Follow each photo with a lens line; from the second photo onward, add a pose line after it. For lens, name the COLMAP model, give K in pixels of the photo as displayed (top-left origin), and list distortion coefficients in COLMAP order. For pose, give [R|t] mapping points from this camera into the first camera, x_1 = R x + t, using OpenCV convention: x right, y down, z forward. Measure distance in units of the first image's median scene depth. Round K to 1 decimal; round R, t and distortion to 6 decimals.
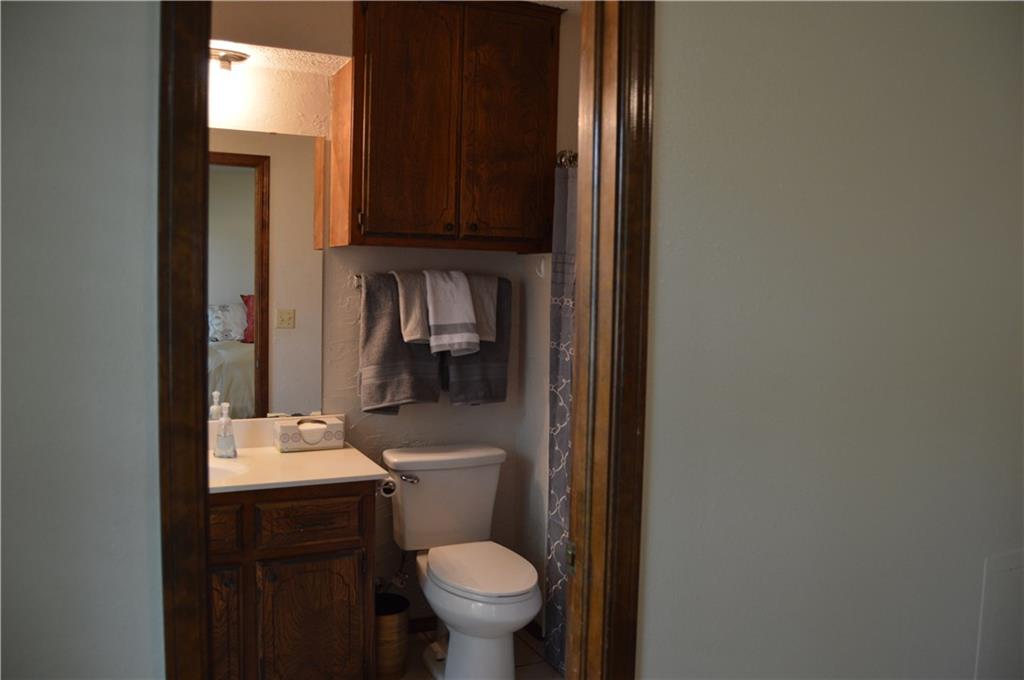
lens RADIAL K [[813.7, 0, 507.8], [0, 813.7, 340.0], [0, 0, 1]] dist [-0.093787, 0.039910]
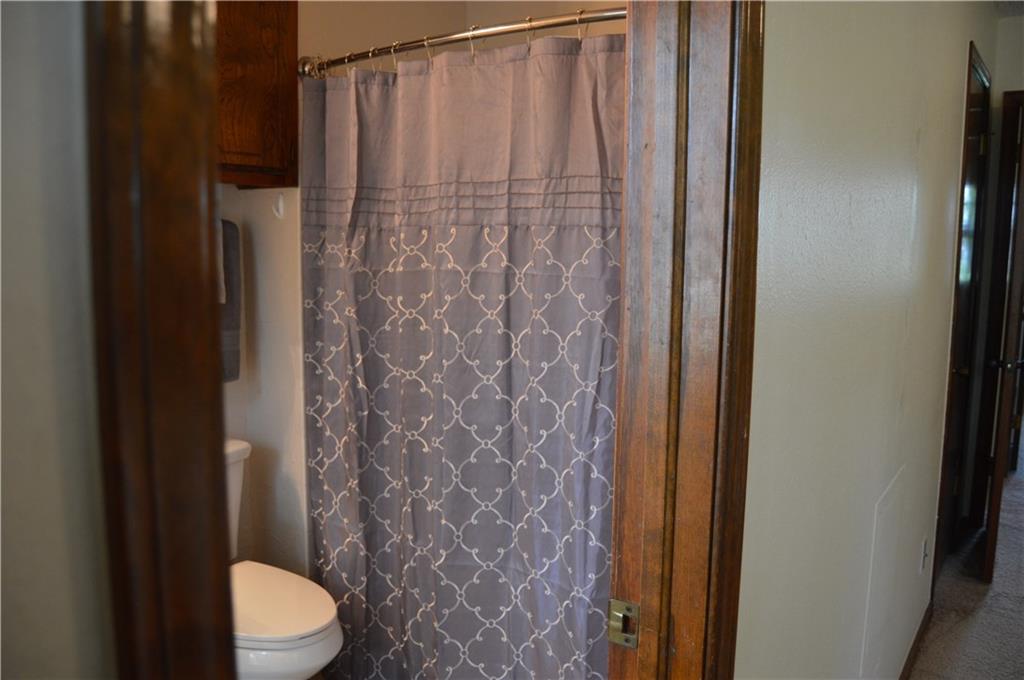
lens RADIAL K [[813.7, 0, 514.7], [0, 813.7, 339.2], [0, 0, 1]] dist [-0.093787, 0.039910]
pose [[0.877194, -0.074117, 0.474381, -0.147877], [0.042189, 0.996090, 0.077615, -0.012798], [-0.478279, -0.048070, 0.876892, 0.218171]]
